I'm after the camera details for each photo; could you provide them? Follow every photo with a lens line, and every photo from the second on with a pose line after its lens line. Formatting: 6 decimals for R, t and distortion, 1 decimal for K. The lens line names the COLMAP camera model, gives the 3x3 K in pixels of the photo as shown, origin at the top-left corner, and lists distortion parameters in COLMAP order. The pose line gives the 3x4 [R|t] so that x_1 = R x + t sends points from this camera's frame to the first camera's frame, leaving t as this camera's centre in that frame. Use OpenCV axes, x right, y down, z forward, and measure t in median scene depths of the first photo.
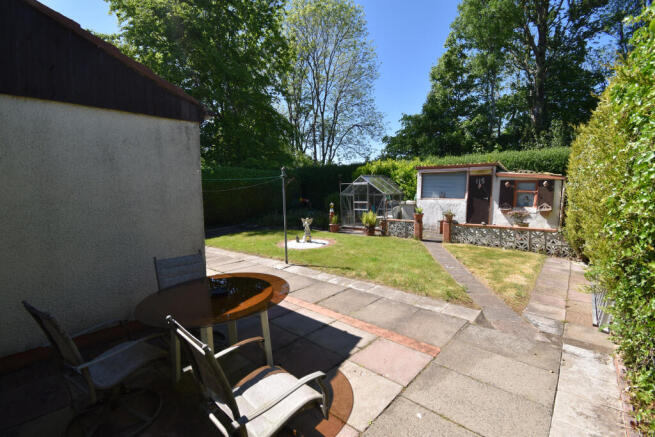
lens RADIAL K [[290.0, 0, 317.6], [0, 290.0, 217.7], [0, 0, 1]] dist [0.021335, -0.027357]
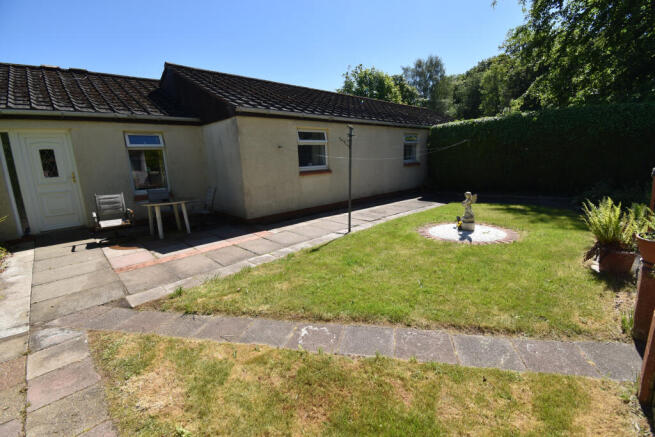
lens RADIAL K [[290.0, 0, 317.6], [0, 290.0, 217.7], [0, 0, 1]] dist [0.021335, -0.027357]
pose [[-0.084460, 0.225925, -0.970476, 1.347736], [-0.048313, 0.971882, 0.230457, -0.150304], [0.995255, 0.066351, -0.071170, 1.673600]]
